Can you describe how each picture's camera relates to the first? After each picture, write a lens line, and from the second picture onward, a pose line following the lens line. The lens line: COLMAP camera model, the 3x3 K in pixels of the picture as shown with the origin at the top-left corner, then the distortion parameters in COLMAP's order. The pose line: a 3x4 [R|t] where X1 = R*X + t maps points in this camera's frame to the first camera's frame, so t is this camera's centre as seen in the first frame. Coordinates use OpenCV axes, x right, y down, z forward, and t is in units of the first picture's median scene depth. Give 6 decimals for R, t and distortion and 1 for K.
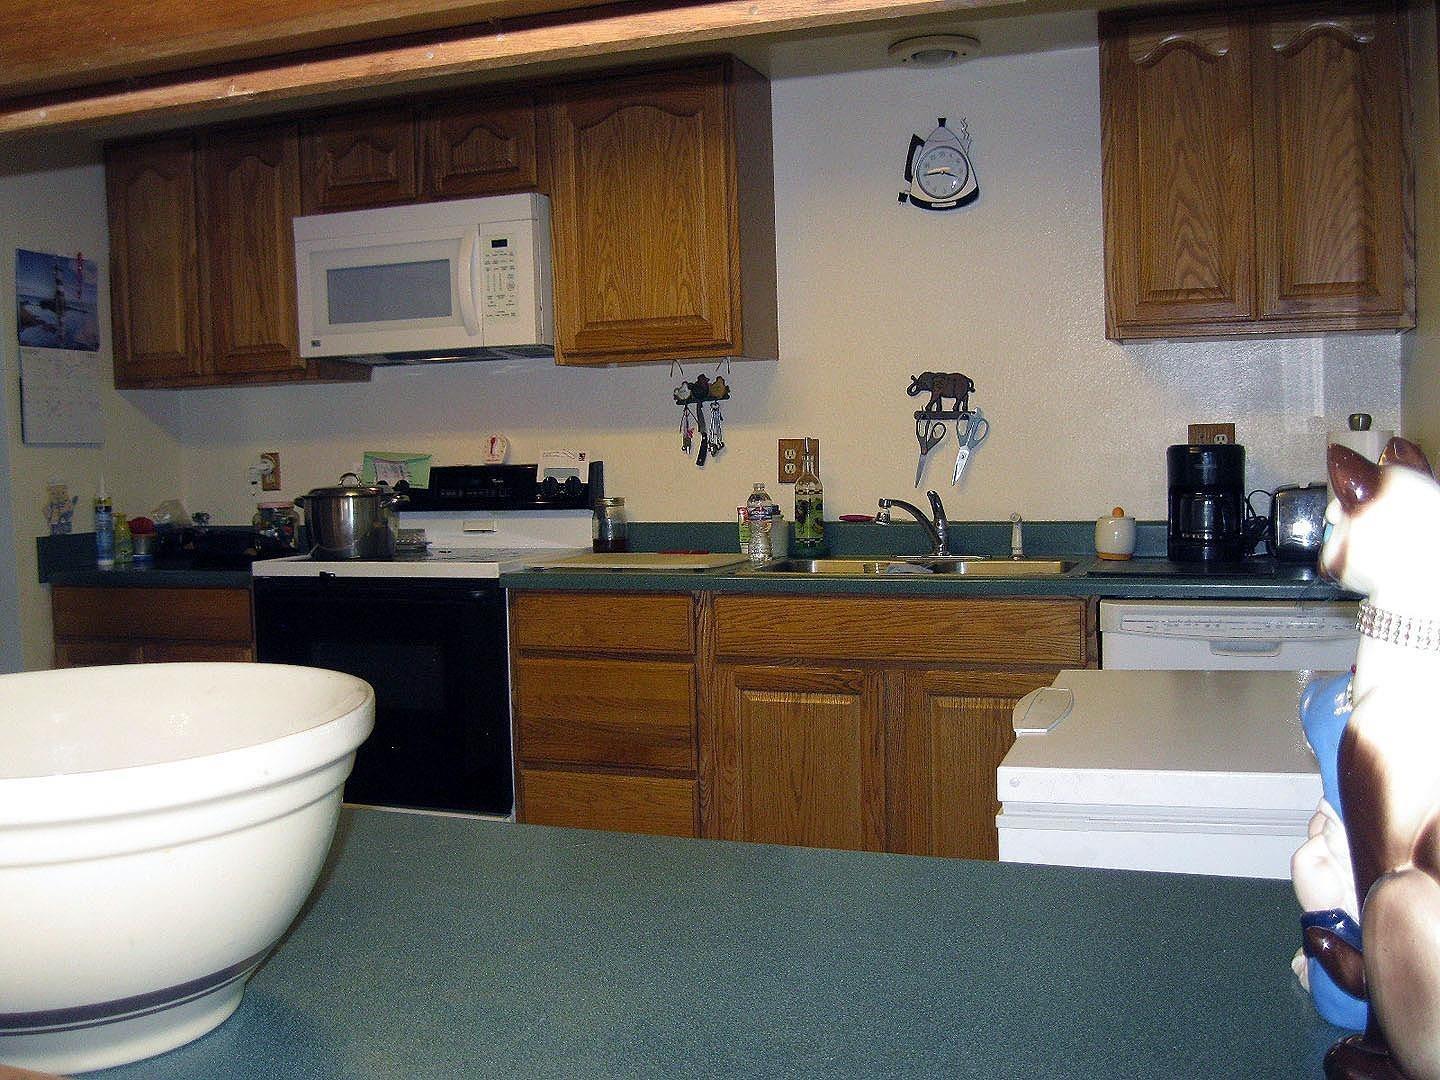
lens RADIAL K [[1486.7, 0, 720.0], [0, 1486.7, 540.0], [0, 0, 1]] dist [-0.085059, -0.000425]
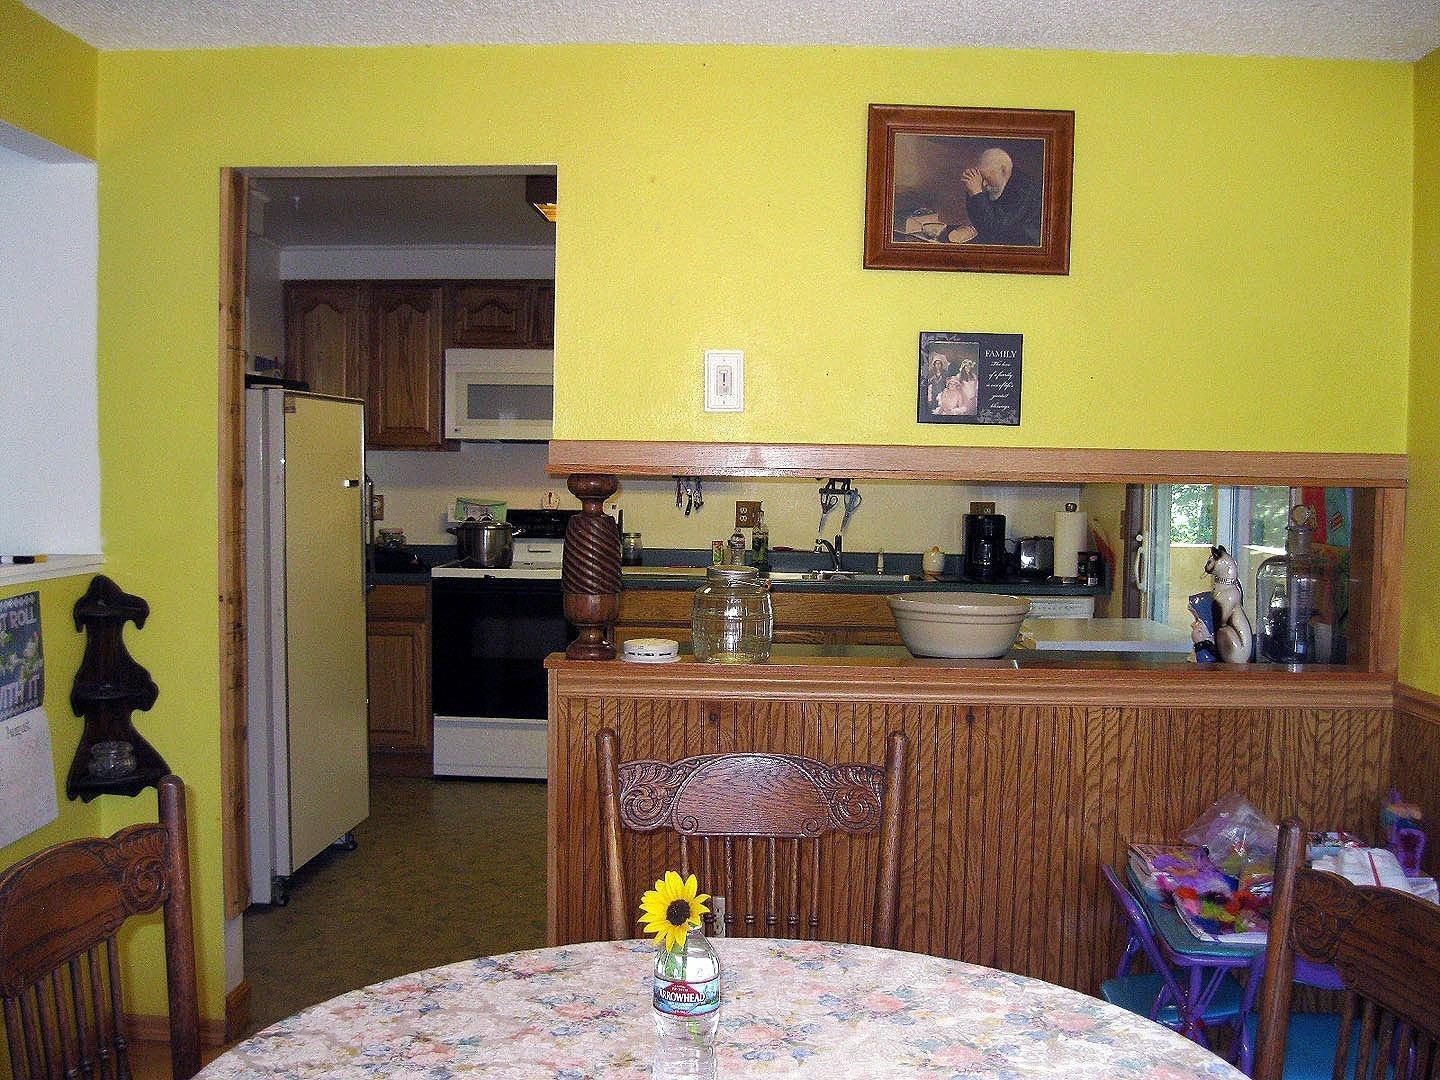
lens RADIAL K [[1486.7, 0, 720.0], [0, 1486.7, 540.0], [0, 0, 1]] dist [-0.085059, -0.000425]
pose [[0.942918, 0.023370, 0.332204, -0.555831], [-0.018334, 0.999665, -0.018286, 0.007993], [-0.332519, 0.011152, 0.943030, -0.608986]]
